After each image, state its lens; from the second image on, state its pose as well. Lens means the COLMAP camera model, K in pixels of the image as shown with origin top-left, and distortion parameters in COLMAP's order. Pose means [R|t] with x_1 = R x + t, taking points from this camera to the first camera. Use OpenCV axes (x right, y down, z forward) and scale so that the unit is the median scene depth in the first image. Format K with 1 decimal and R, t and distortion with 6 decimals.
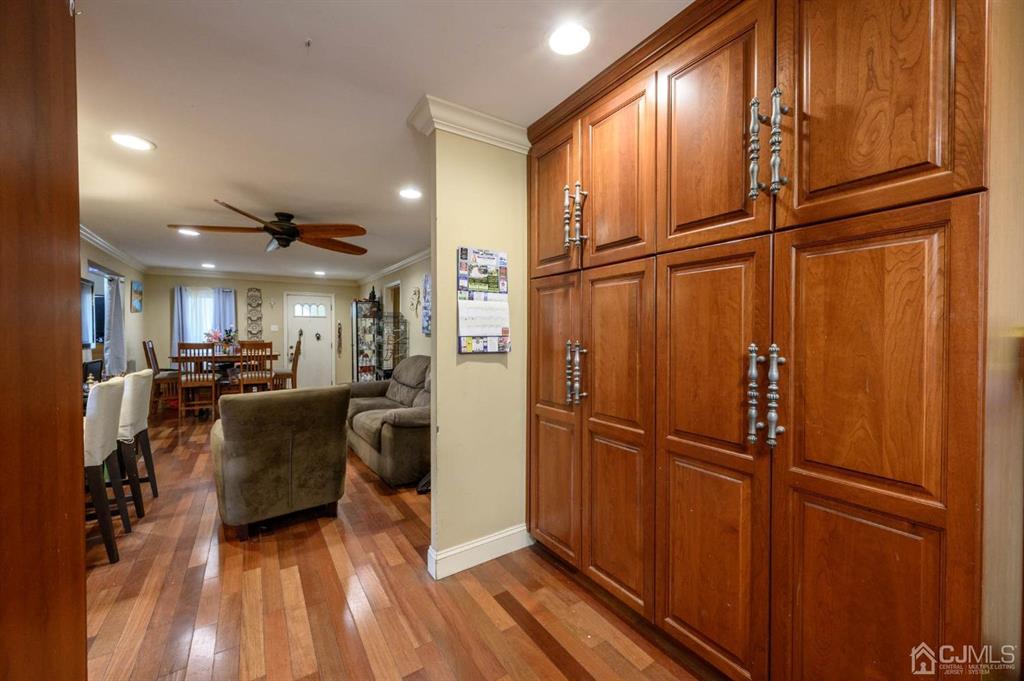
lens RADIAL K [[403.8, 0, 513.8], [0, 403.8, 342.3], [0, 0, 1]] dist [-0.001855, 0.000218]
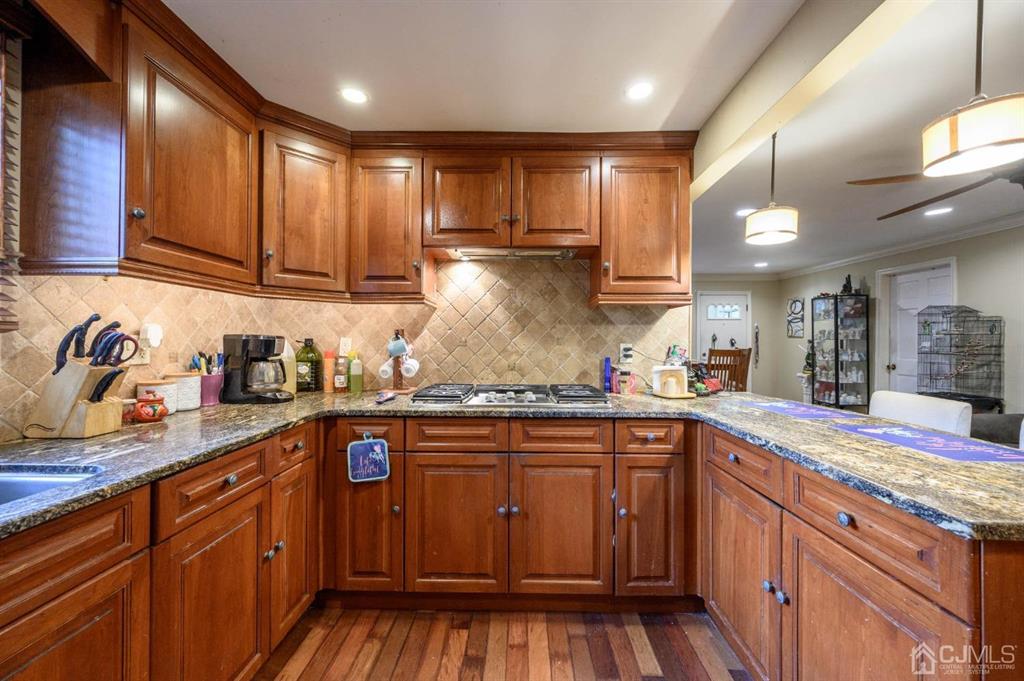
lens RADIAL K [[403.8, 0, 513.8], [0, 403.8, 338.8], [0, 0, 1]] dist [-0.001855, 0.000218]
pose [[0.826076, -0.000479, -0.563559, -0.464658], [-0.012181, 0.999751, -0.018706, -0.000154], [0.563428, 0.022317, 0.825864, 0.051352]]
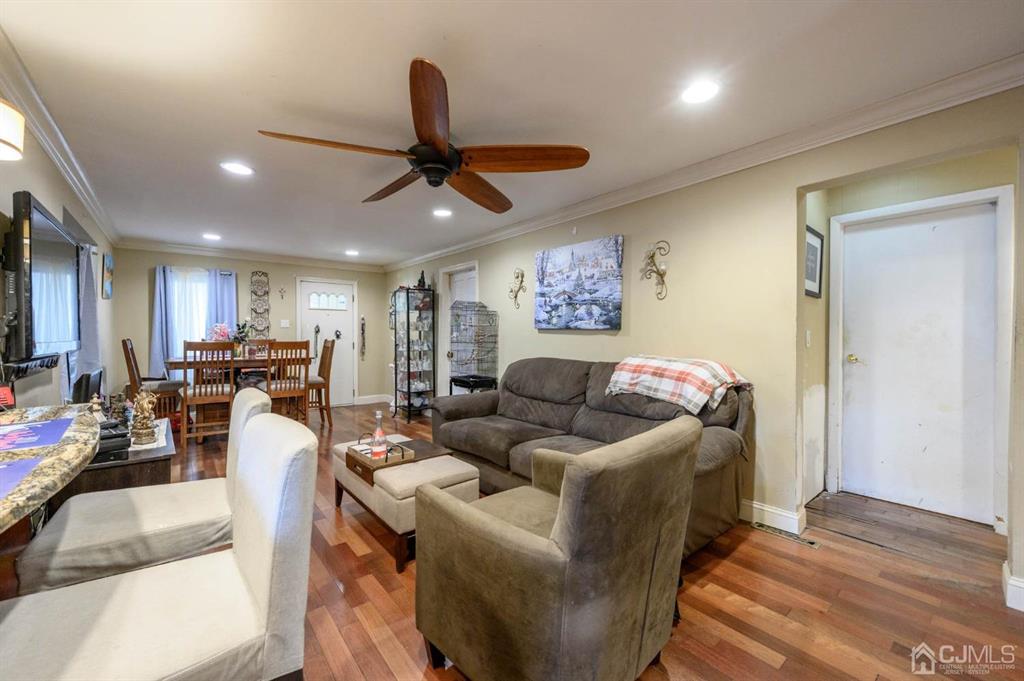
lens RADIAL K [[403.8, 0, 509.2], [0, 403.8, 340.8], [0, 0, 1]] dist [-0.001855, 0.000218]
pose [[0.993968, -0.002912, 0.109629, -0.281034], [0.003139, 0.999993, -0.001894, 0.001955], [-0.109623, 0.002227, 0.993971, 0.197792]]
